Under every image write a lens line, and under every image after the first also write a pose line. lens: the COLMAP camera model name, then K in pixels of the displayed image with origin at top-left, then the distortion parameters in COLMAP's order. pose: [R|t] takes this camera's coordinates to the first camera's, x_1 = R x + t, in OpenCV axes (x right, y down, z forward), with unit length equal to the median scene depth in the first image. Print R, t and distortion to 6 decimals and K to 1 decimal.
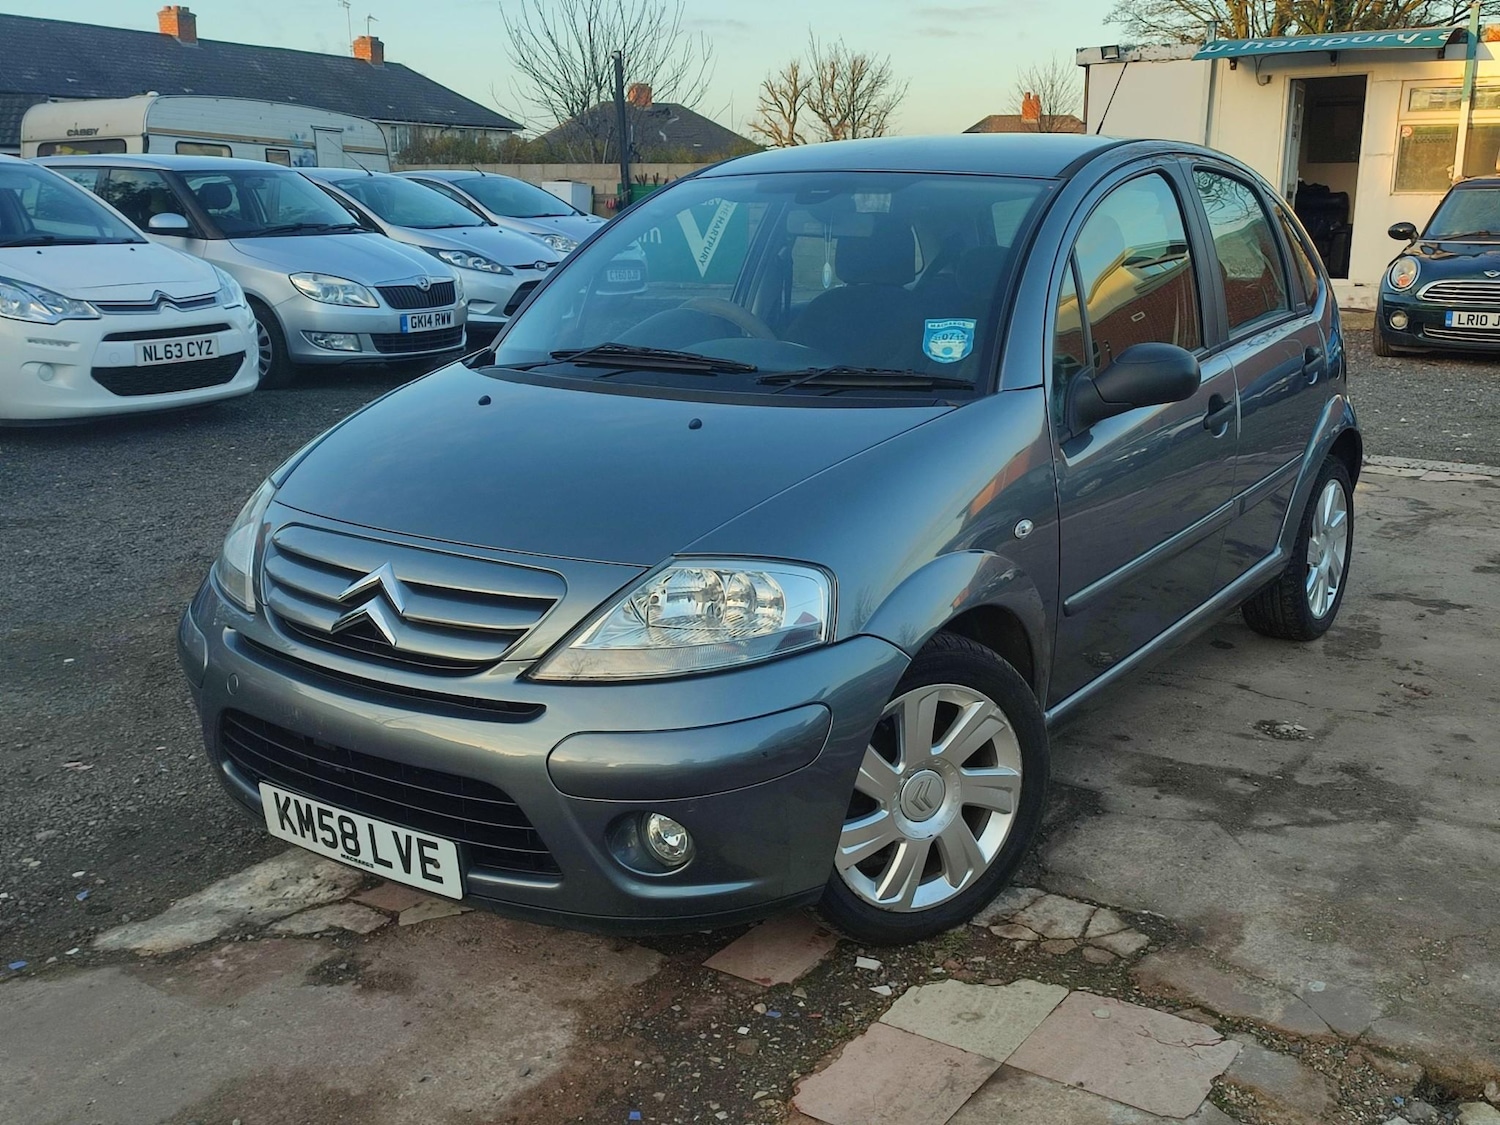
lens RADIAL K [[1568.0, 0, 750.0], [0, 1568.0, 562.5], [0, 0, 1]] dist [-0.012109, 0.097466]
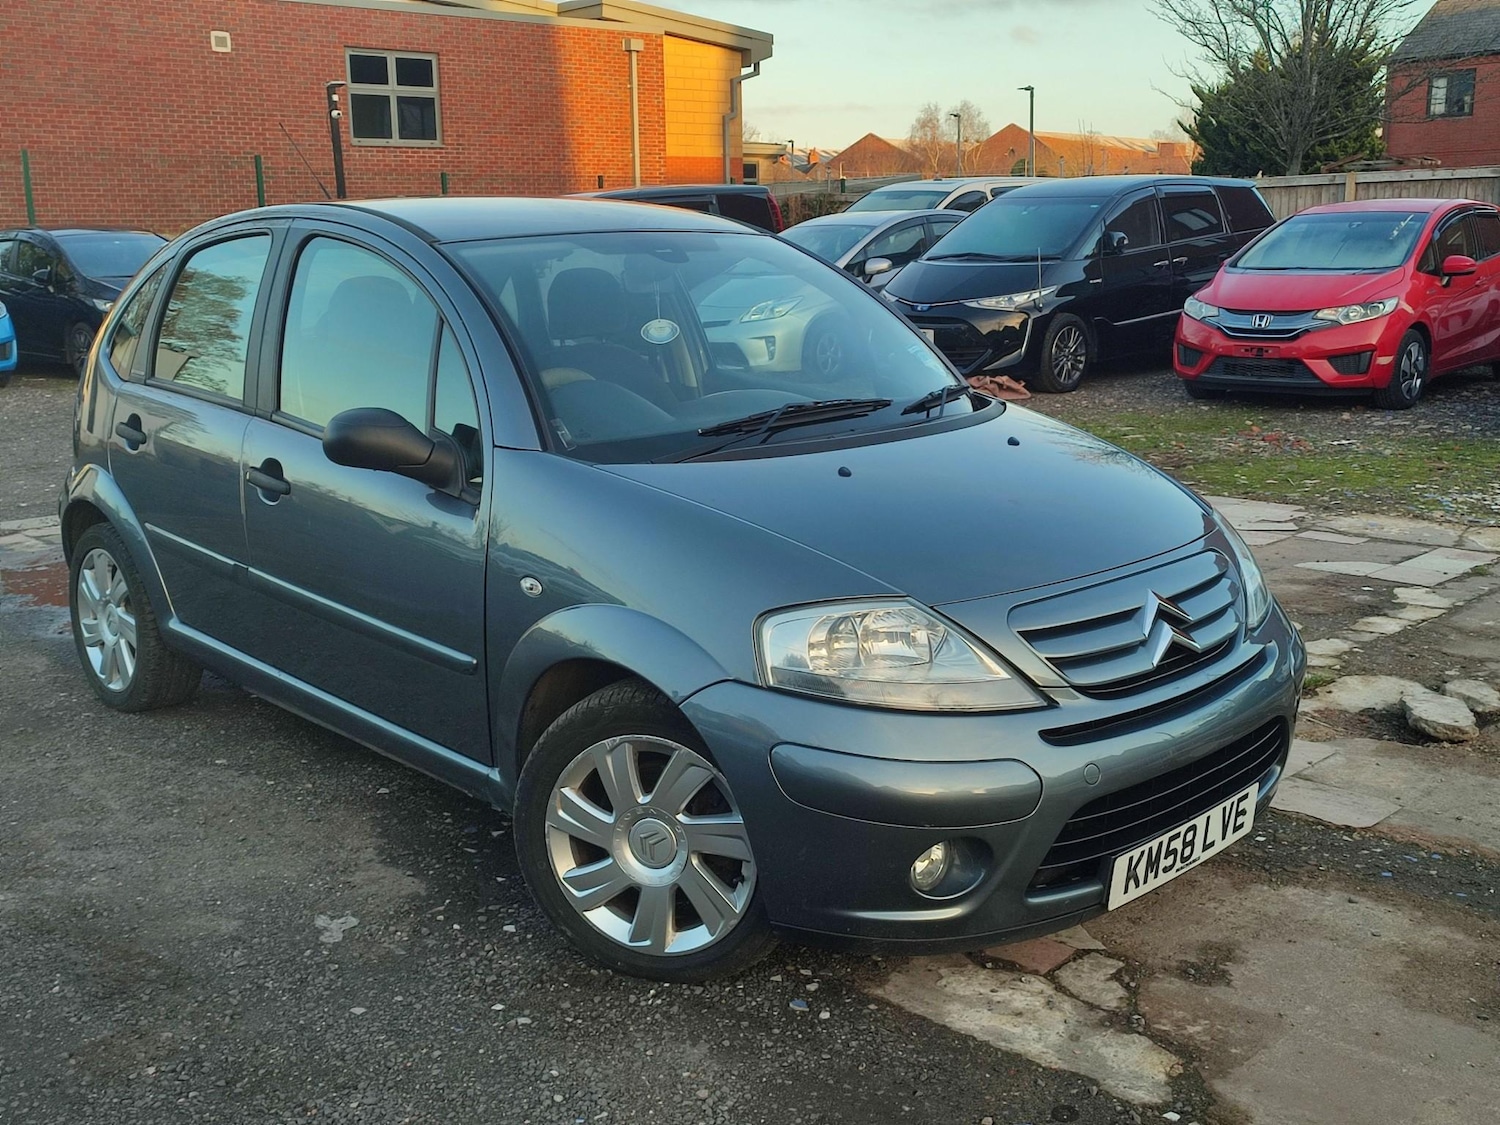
lens RADIAL K [[1570.1, 0, 750.0], [0, 1570.1, 562.5], [0, 0, 1]] dist [-0.015411, 0.101914]
pose [[0.190948, -0.204199, 0.960126, -1.132521], [0.244528, 0.957183, 0.154942, -0.216045], [-0.950655, 0.205191, 0.232704, 0.868653]]
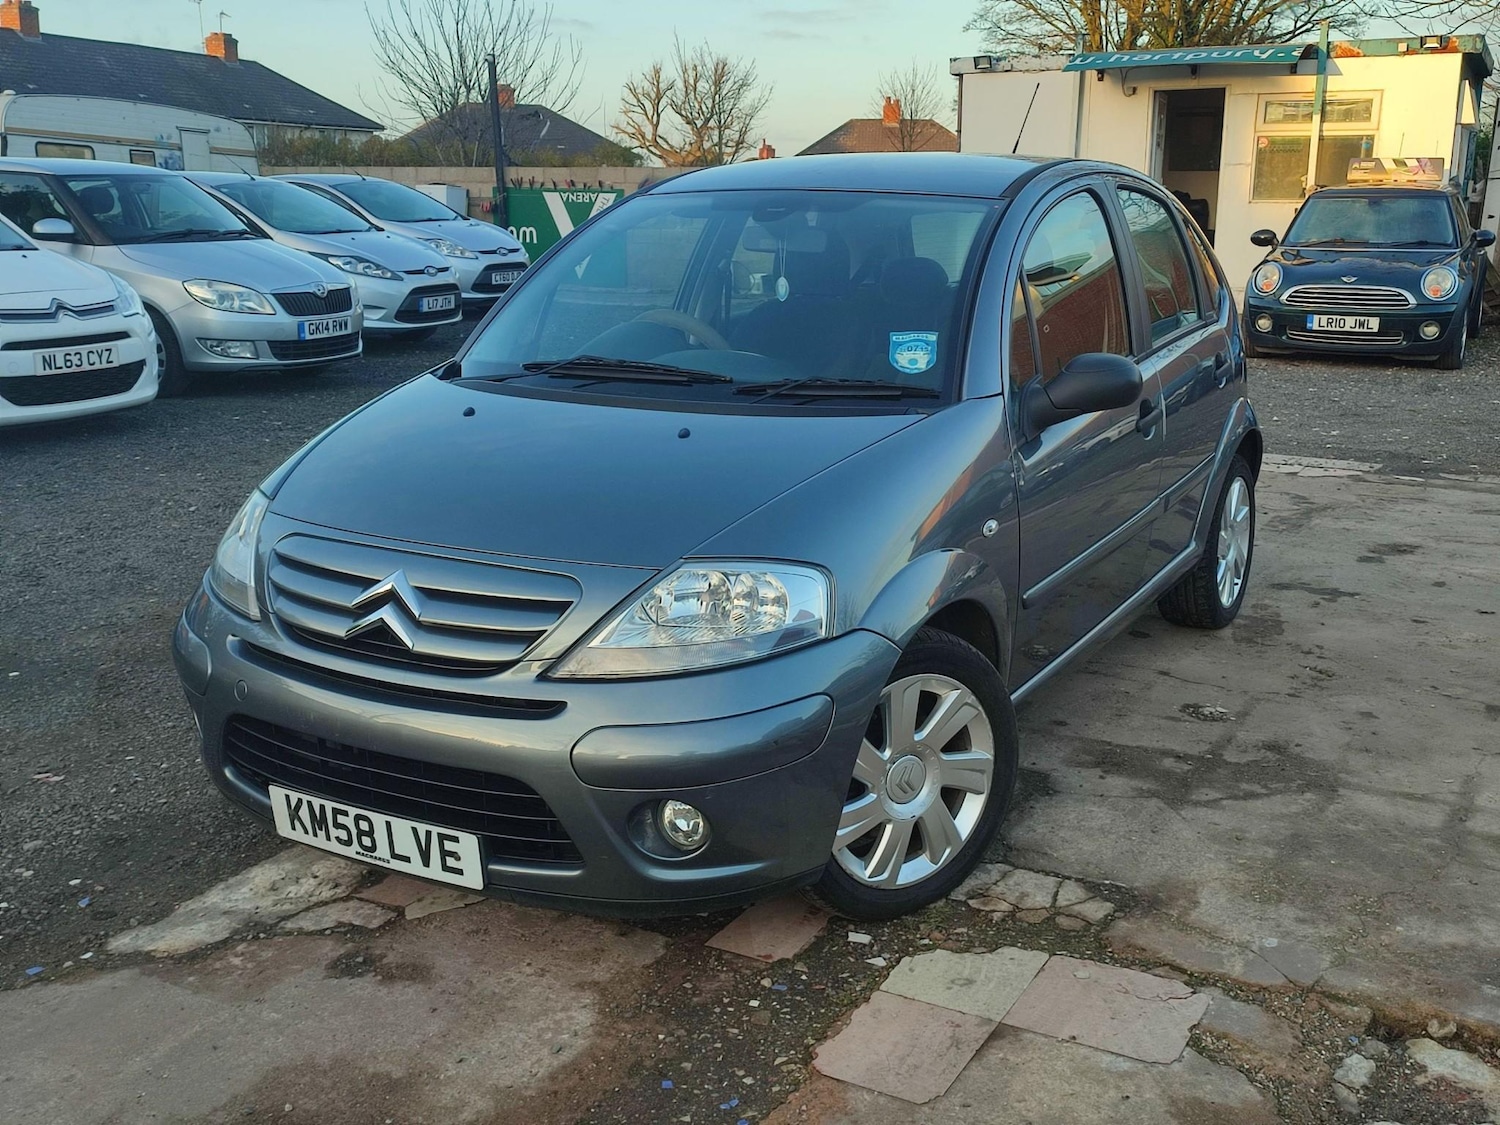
lens RADIAL K [[1568.0, 0, 750.0], [0, 1568.0, 562.5], [0, 0, 1]] dist [-0.012109, 0.097466]
pose [[0.996229, -0.016860, 0.085103, -0.076211], [0.016930, 0.999857, -0.000099, -0.000658], [-0.085089, 0.001539, 0.996372, -0.050219]]
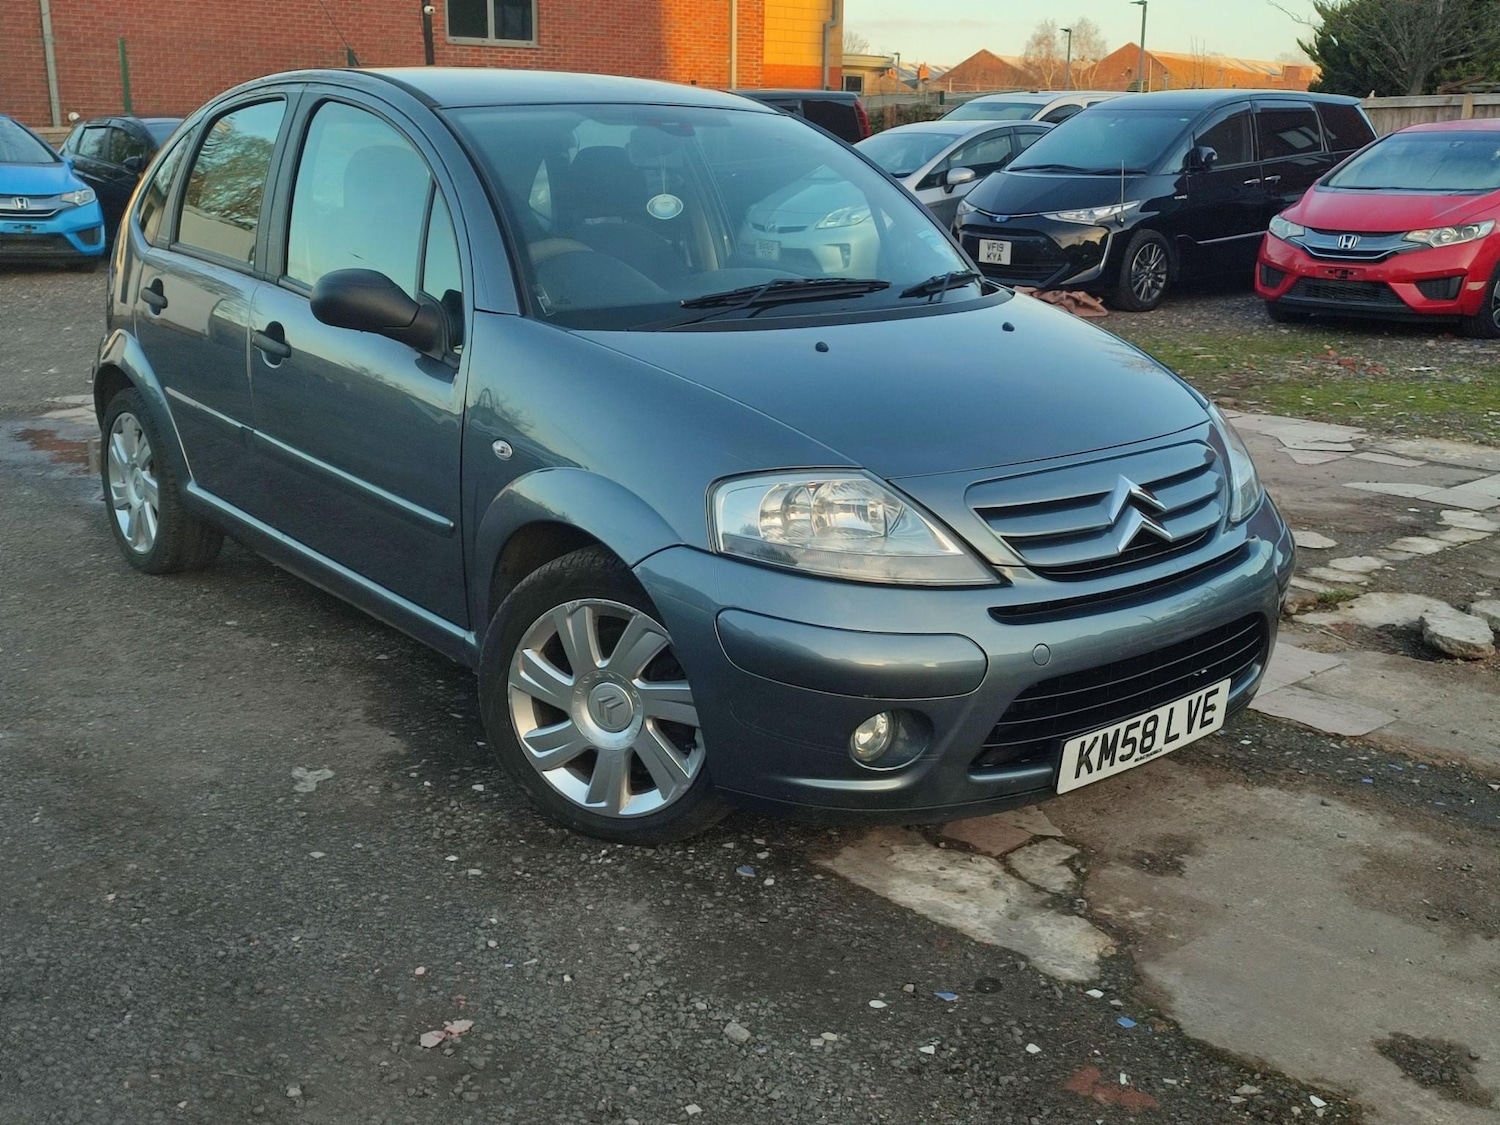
lens RADIAL K [[1567.9, 0, 752.3], [0, 1567.9, 564.7], [0, 0, 1]] dist [-0.006682, 0.079527]
pose [[0.253196, -0.245423, 0.935767, -1.120056], [0.215232, 0.957333, 0.192843, -0.171354], [-0.943169, 0.152580, 0.295216, 0.804622]]
